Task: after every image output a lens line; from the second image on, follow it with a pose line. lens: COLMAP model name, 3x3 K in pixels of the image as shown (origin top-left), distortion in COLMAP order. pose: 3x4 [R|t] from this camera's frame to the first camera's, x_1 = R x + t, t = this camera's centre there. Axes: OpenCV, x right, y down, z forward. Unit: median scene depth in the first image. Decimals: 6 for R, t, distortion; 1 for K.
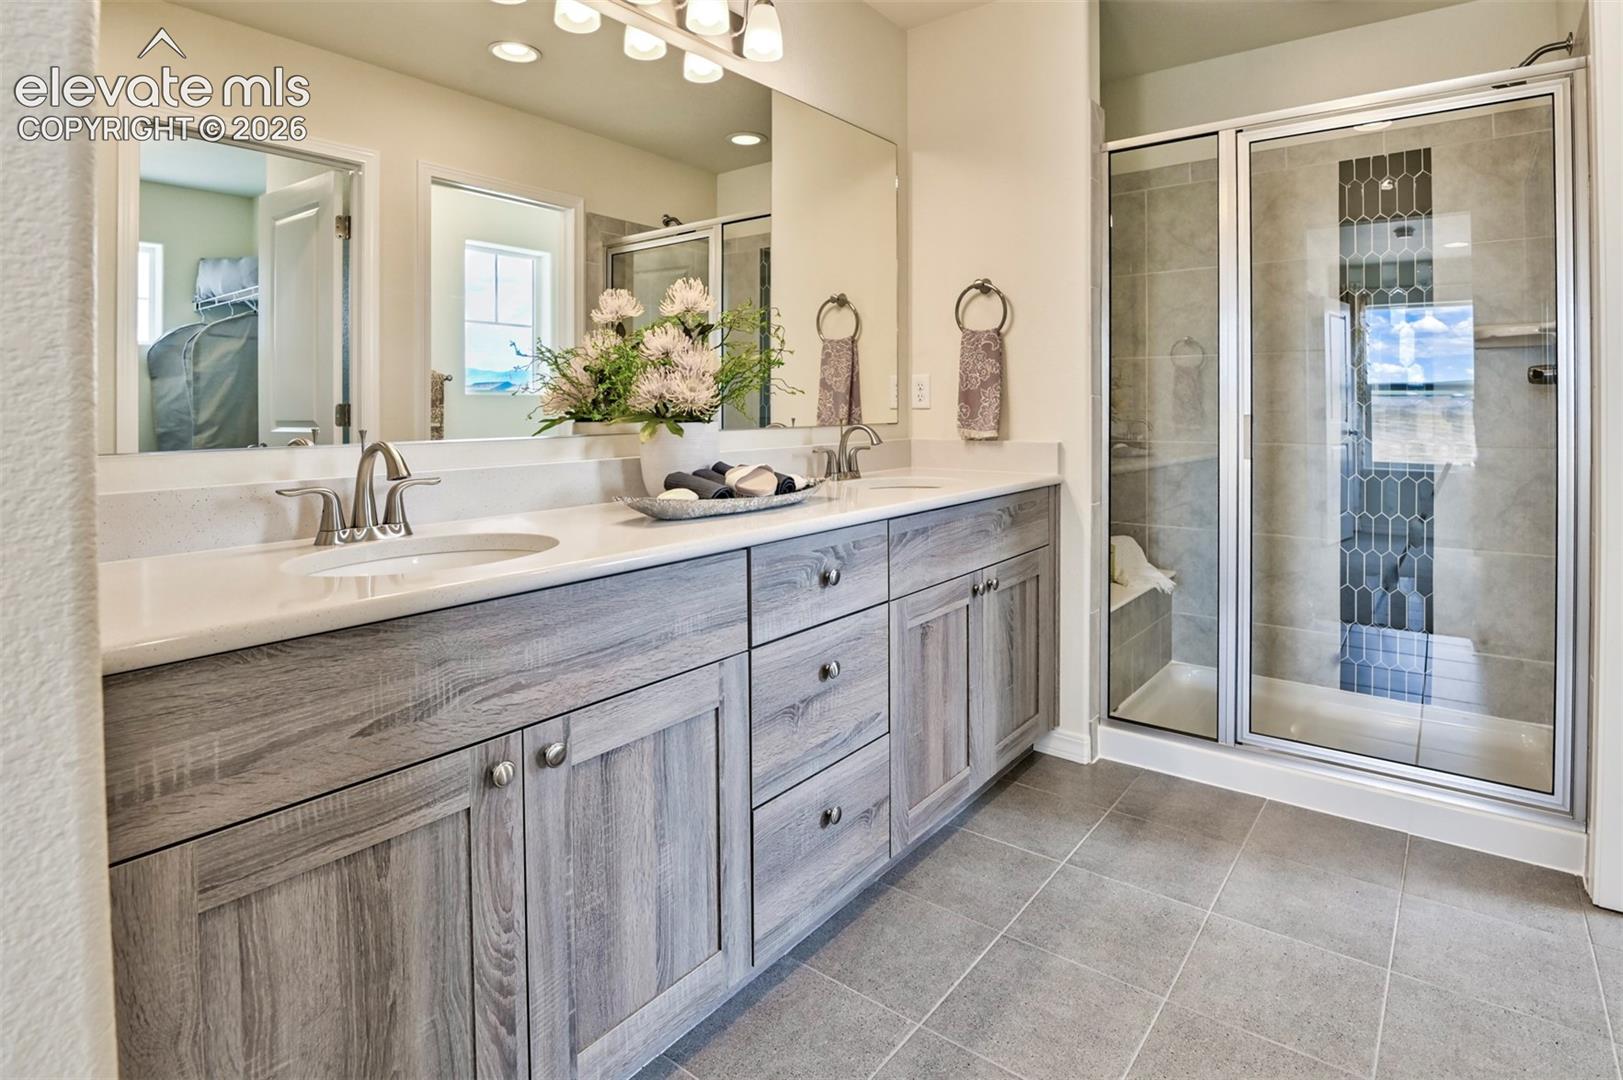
lens RADIAL K [[807.1, 0, 808.2], [0, 807.1, 408.6], [0, 0, 1]] dist [-0.002814, -0.005780]
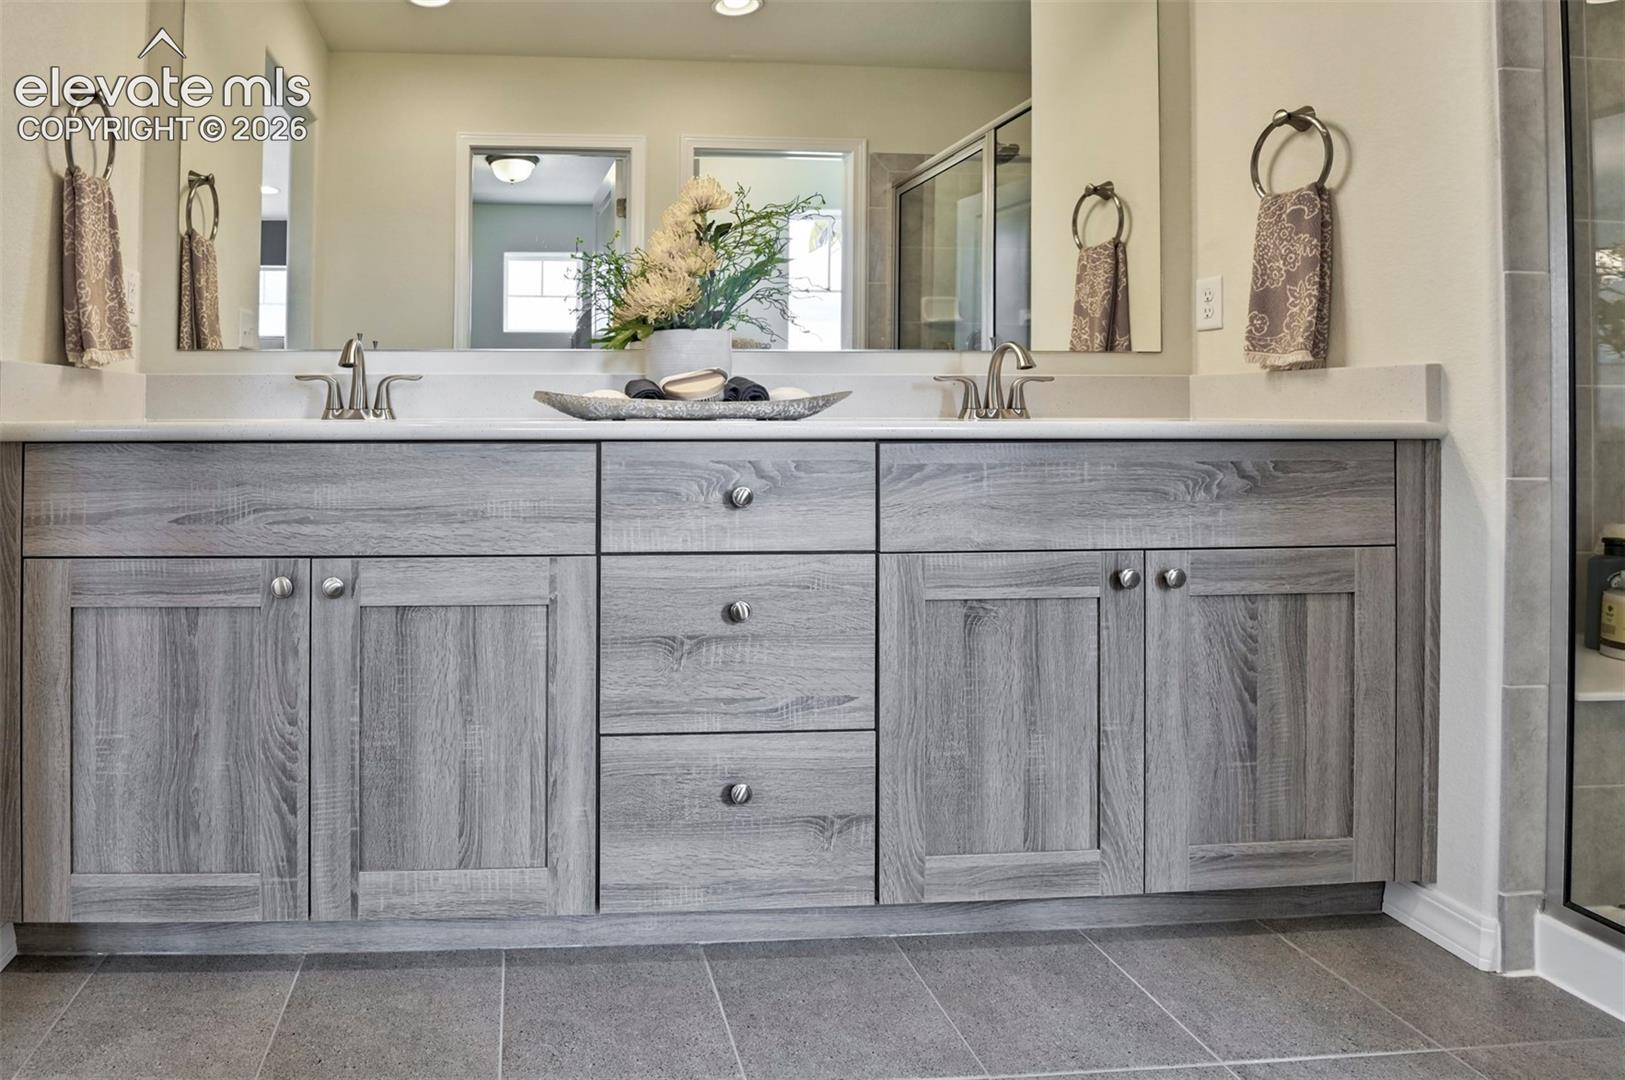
lens RADIAL K [[922.7, 0, 812.2], [0, 922.7, 425.4], [0, 0, 1]] dist [-0.003138, -0.009480]
pose [[0.679957, -0.018005, -0.733030, 0.890670], [-0.002360, 0.999640, -0.026743, 0.188199], [0.733248, 0.019914, 0.679670, 0.489054]]
